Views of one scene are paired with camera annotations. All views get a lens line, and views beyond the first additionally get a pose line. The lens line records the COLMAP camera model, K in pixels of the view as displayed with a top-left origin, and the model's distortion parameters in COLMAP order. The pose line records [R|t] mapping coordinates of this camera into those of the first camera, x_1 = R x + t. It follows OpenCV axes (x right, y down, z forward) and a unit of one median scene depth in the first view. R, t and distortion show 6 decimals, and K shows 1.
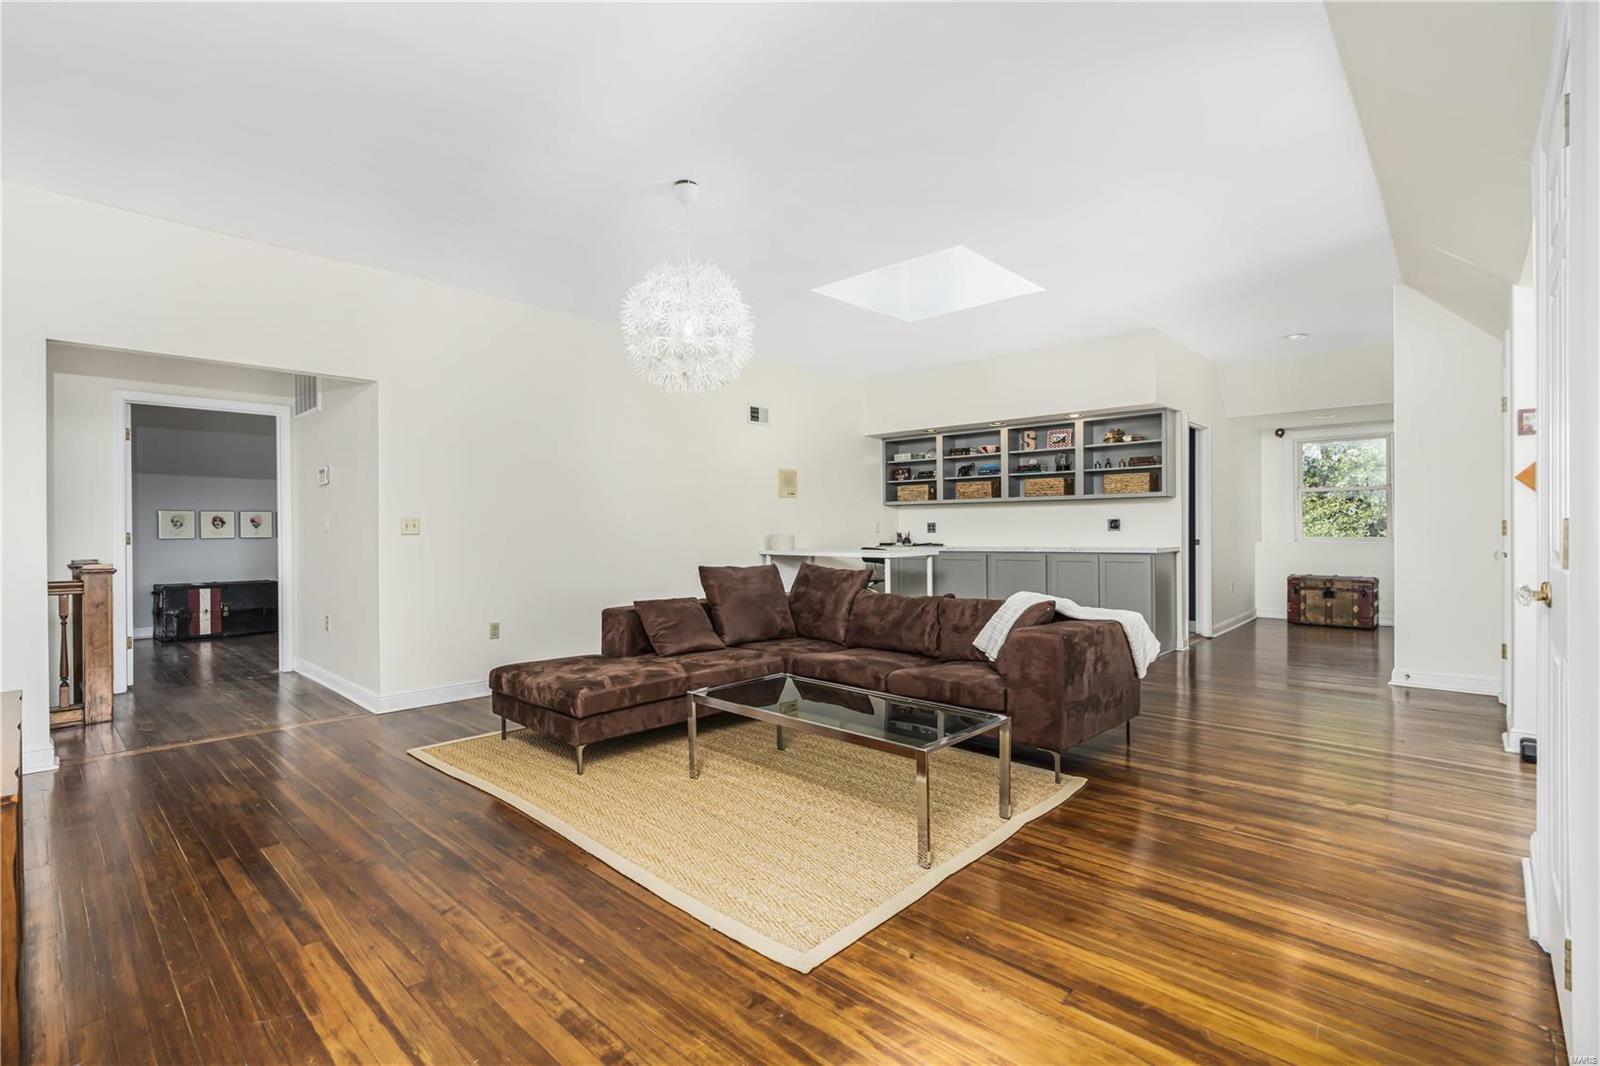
lens RADIAL K [[731.2, 0, 798.7], [0, 731.2, 539.6], [0, 0, 1]] dist [0.002759, 0.000793]
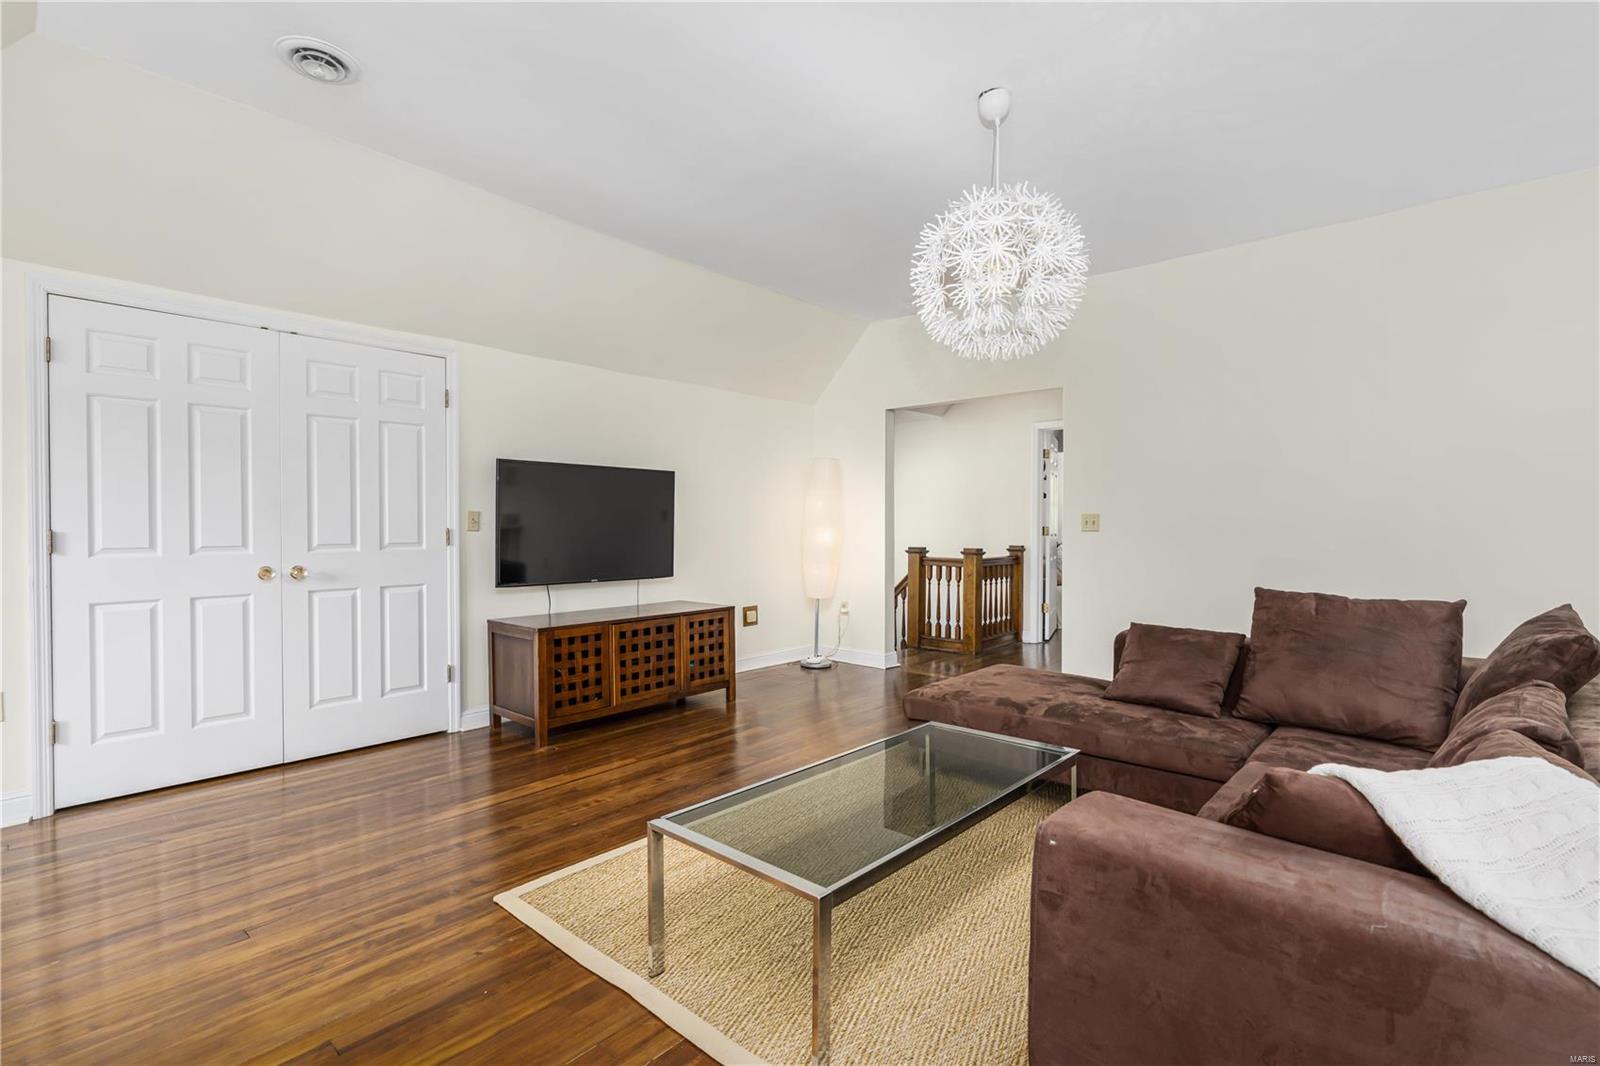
lens RADIAL K [[731.2, 0, 803.0], [0, 731.2, 534.8], [0, 0, 1]] dist [0.002759, 0.000793]
pose [[0.040784, 0.019789, -0.998972, 1.131122], [-0.016831, 0.999676, 0.019115, -0.034693], [0.999026, 0.016034, 0.041104, 1.345413]]
